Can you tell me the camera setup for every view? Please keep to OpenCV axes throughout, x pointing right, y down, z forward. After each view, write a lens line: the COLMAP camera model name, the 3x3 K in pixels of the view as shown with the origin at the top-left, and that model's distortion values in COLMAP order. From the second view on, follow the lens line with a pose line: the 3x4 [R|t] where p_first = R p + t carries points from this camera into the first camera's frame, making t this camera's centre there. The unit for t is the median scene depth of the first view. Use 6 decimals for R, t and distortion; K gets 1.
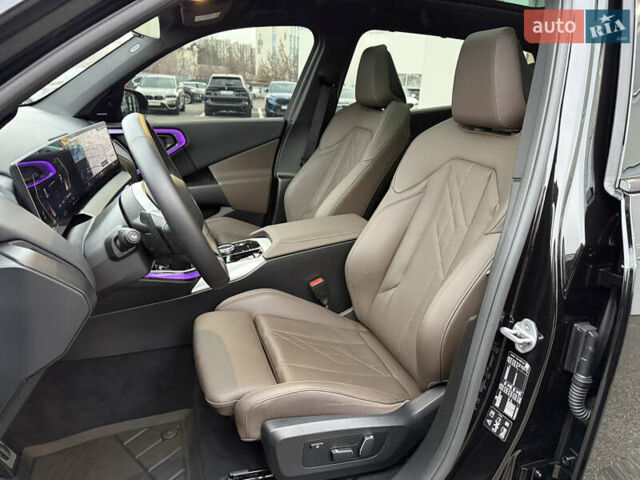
lens RADIAL K [[450.5, 0, 321.9], [0, 450.5, 240.6], [0, 0, 1]] dist [0.069441, -0.076101]
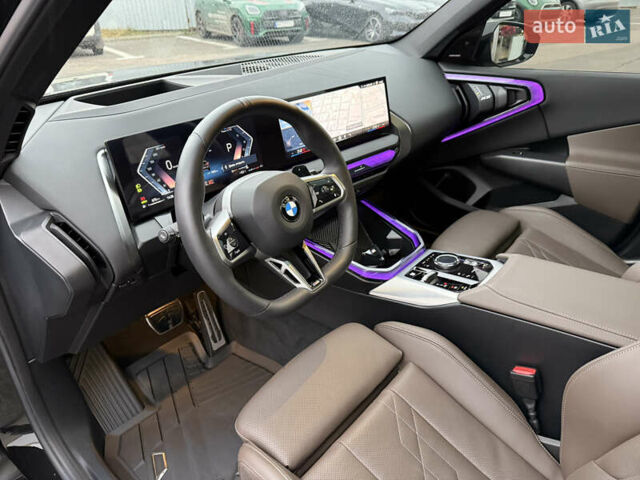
lens RADIAL K [[445.9, 0, 318.1], [0, 445.9, 240.7], [0, 0, 1]] dist [0.172976, -0.329077]
pose [[0.497191, 0.396343, -0.771824, 0.280862], [-0.244936, 0.917500, 0.313368, -0.218866], [0.832350, 0.033244, 0.553252, 0.422417]]
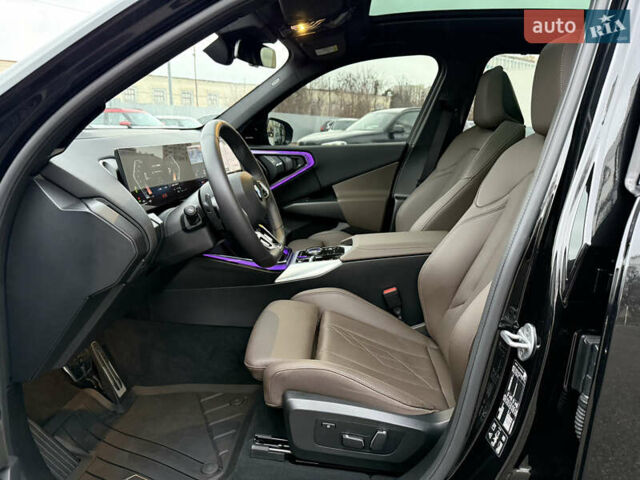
lens RADIAL K [[450.5, 0, 321.9], [0, 450.5, 240.6], [0, 0, 1]] dist [0.069441, -0.076101]
pose [[0.923122, 0.082245, -0.375608, 0.233130], [-0.114056, 0.991461, -0.063216, 0.065288], [0.367201, 0.101196, 0.924620, -0.015866]]
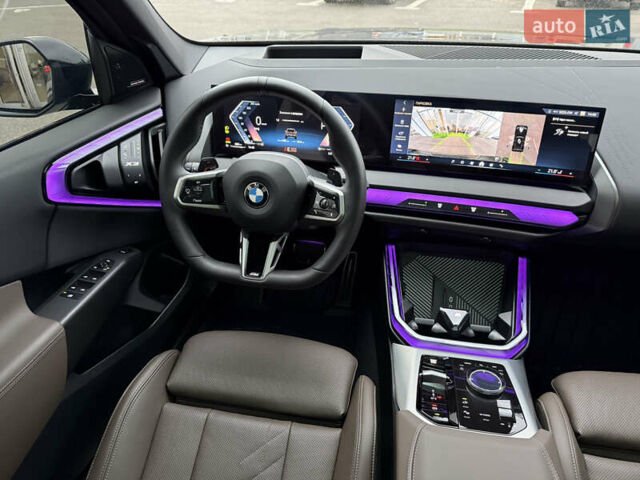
lens RADIAL K [[454.2, 0, 320.1], [0, 454.2, 242.4], [0, 0, 1]] dist [0.015262, -0.024681]
pose [[-0.486485, 0.475456, -0.732989, 0.215607], [-0.280683, 0.709435, 0.646467, -0.426466], [0.827375, 0.520234, -0.211677, 0.940840]]
